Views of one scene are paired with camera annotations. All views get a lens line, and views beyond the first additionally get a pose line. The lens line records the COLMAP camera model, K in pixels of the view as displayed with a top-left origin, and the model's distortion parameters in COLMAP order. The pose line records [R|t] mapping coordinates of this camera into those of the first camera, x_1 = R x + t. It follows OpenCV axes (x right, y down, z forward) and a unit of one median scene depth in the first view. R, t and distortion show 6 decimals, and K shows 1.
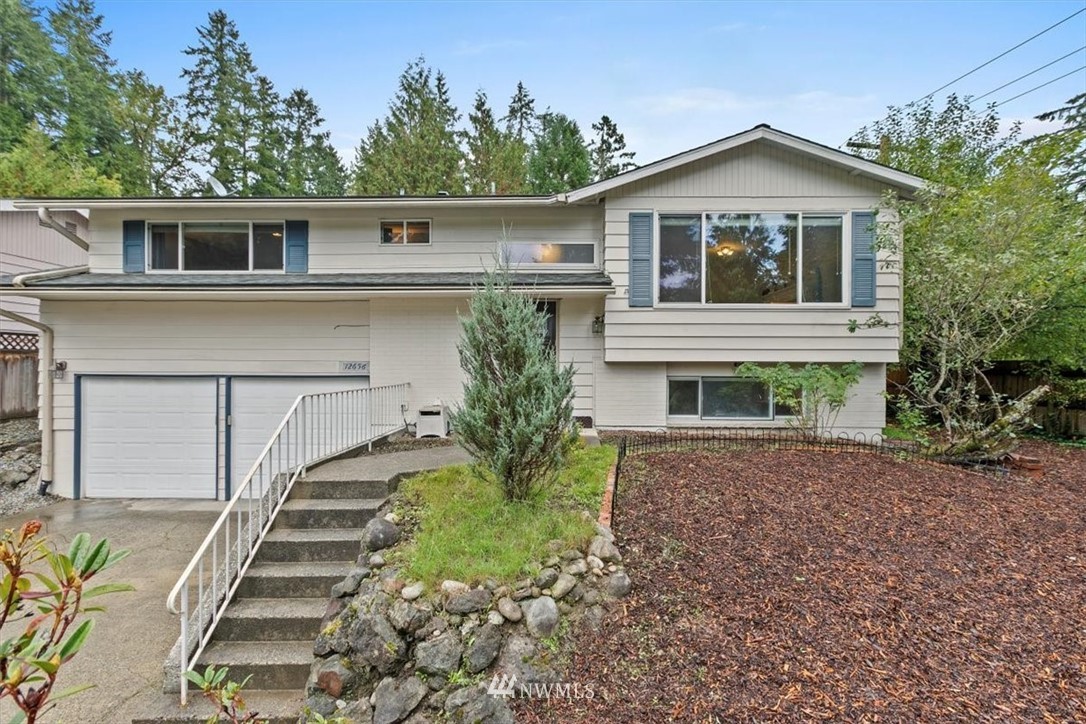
lens RADIAL K [[485.0, 0, 542.2], [0, 485.0, 366.8], [0, 0, 1]] dist [-0.001278, -0.000273]
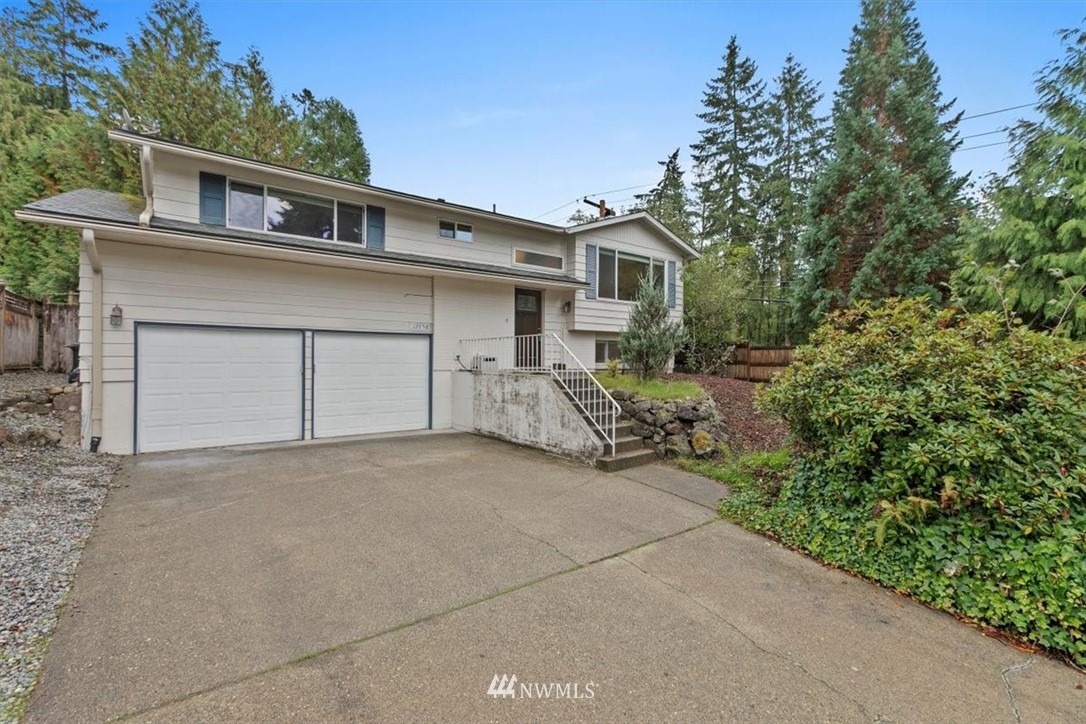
lens RADIAL K [[485.0, 0, 545.2], [0, 485.0, 359.5], [0, 0, 1]] dist [-0.001278, -0.000273]
pose [[0.781739, 0.002377, 0.623601, -0.933717], [-0.000977, 0.999996, -0.002587, 0.090892], [-0.623605, 0.001413, 0.781739, -0.231152]]
